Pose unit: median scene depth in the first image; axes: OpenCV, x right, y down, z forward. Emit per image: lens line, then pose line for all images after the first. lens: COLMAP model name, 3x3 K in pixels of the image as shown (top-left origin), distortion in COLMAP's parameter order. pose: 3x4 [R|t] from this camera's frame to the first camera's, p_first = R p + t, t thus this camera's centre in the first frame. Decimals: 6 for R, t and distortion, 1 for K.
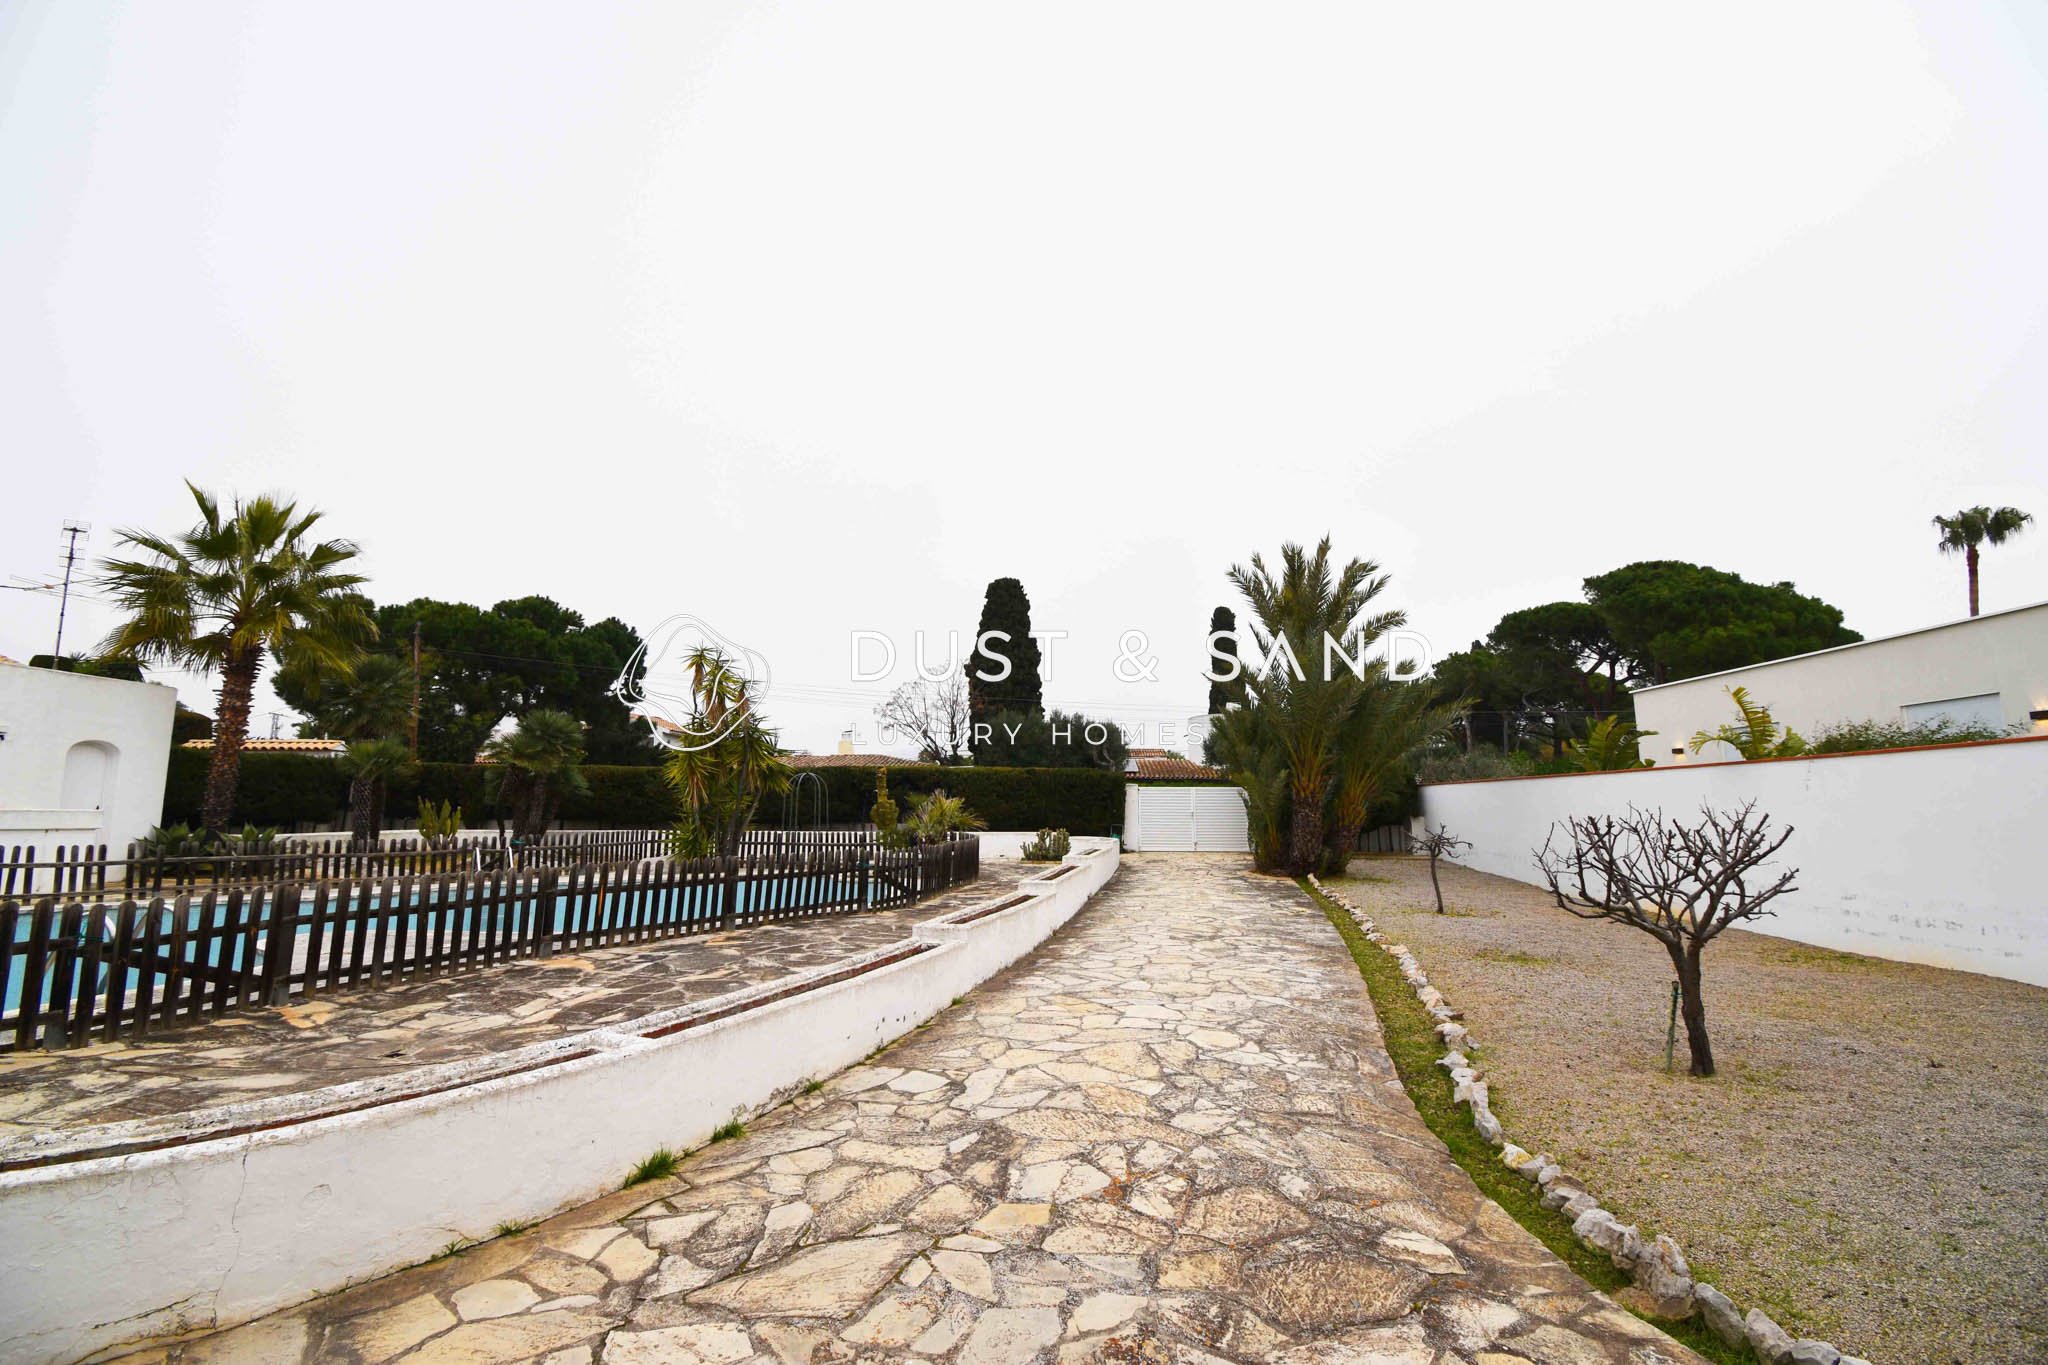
lens RADIAL K [[897.1, 0, 1025.3], [0, 897.1, 676.4], [0, 0, 1]] dist [-0.007396, -0.008173]
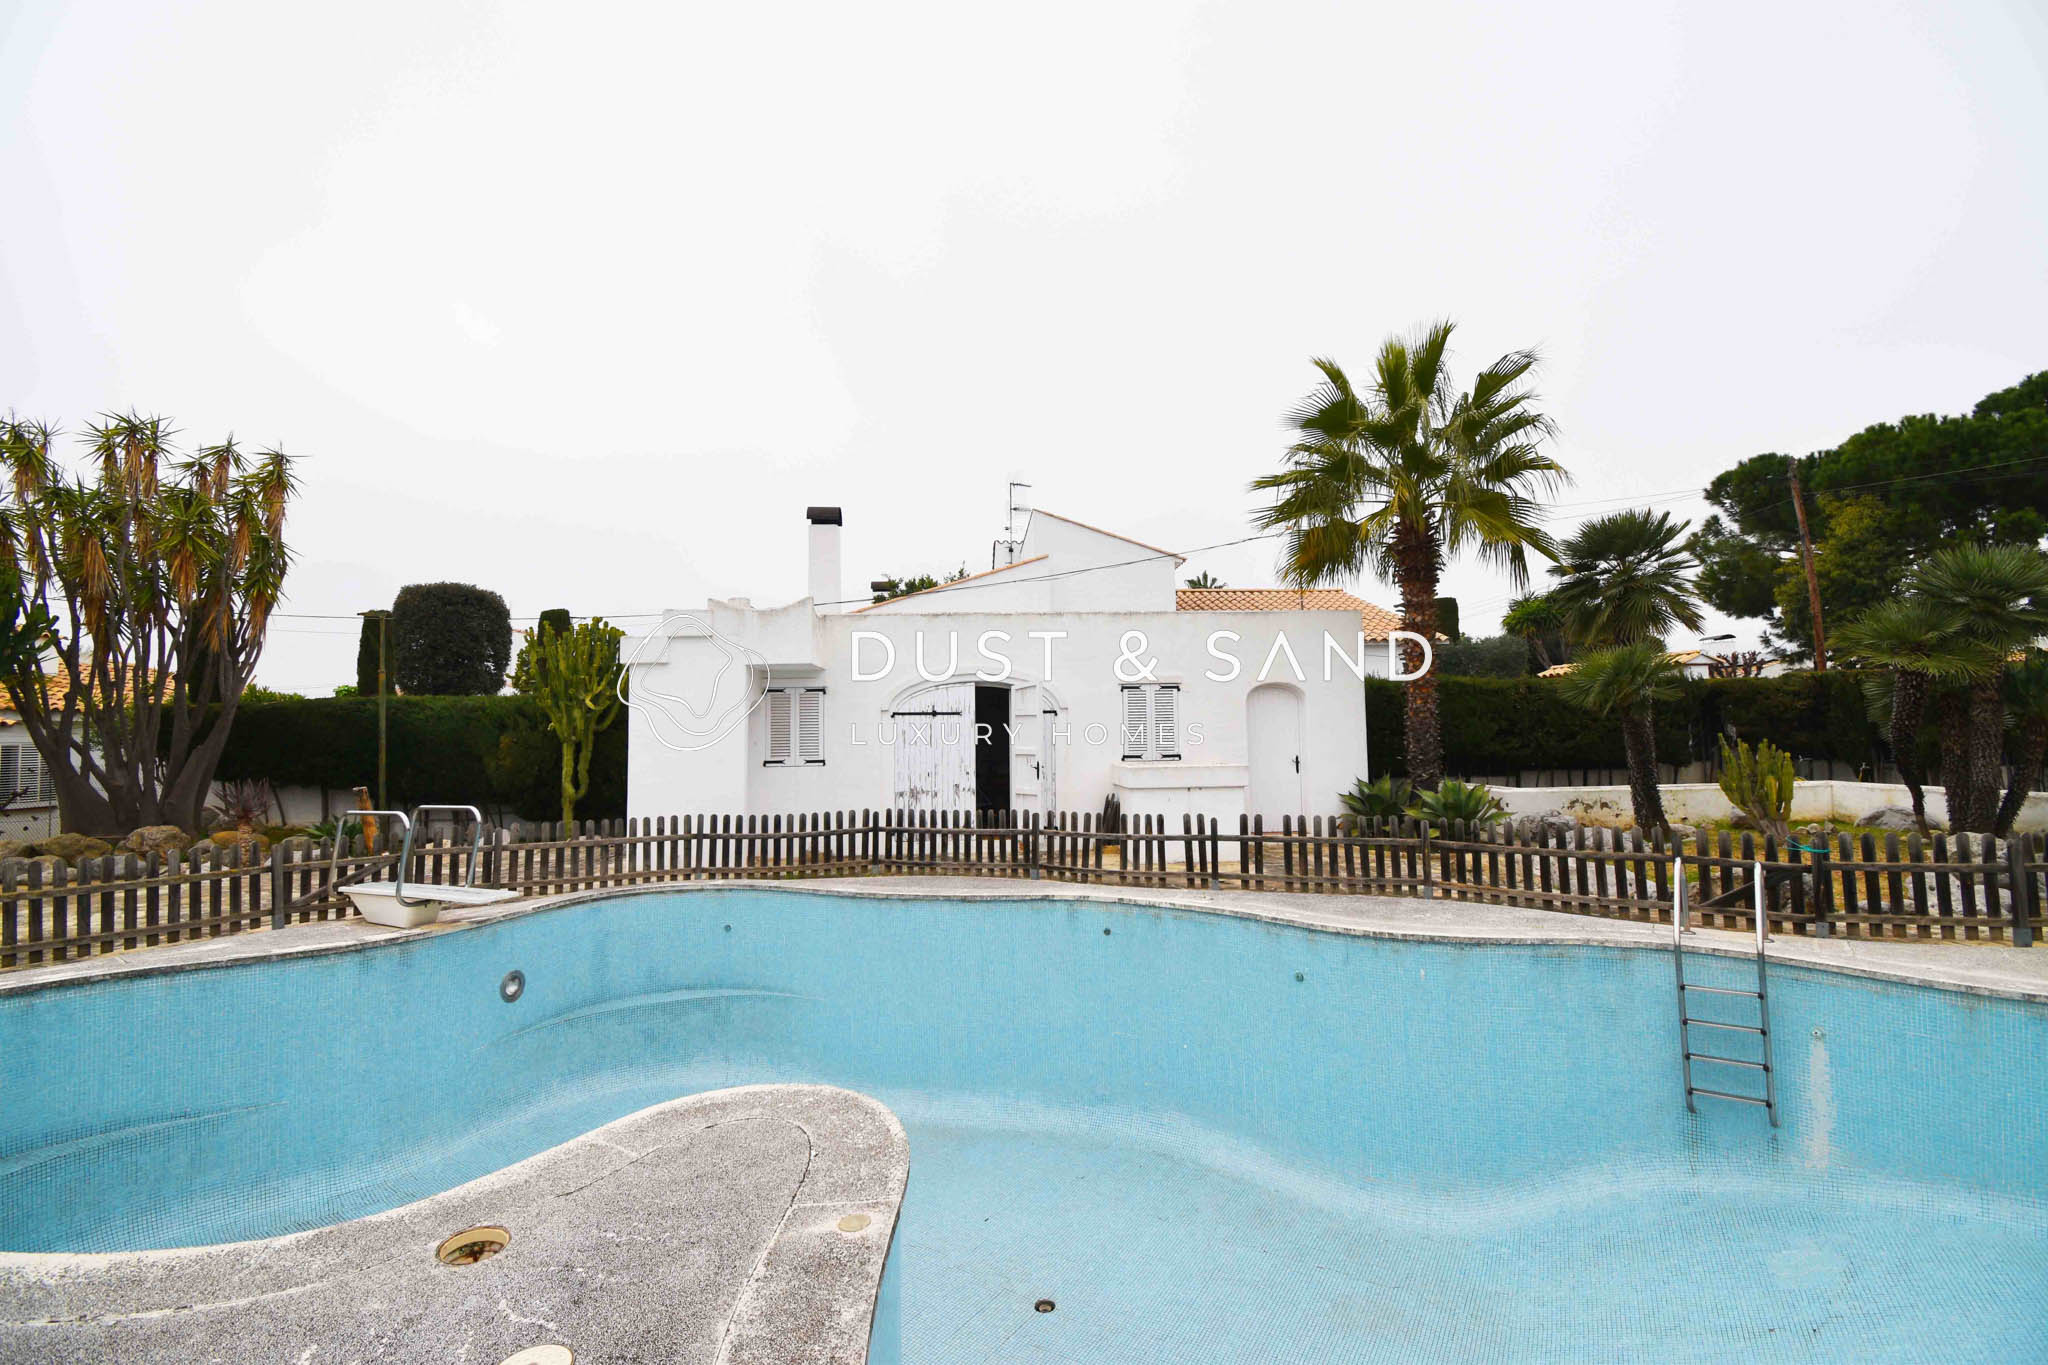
lens RADIAL K [[897.1, 0, 1026.2], [0, 897.1, 681.5], [0, 0, 1]] dist [-0.007396, -0.008173]
pose [[0.127296, -0.055701, -0.990300, -0.180629], [0.167741, 0.985250, -0.033855, 0.050108], [0.977578, -0.161805, 0.134762, 0.548167]]
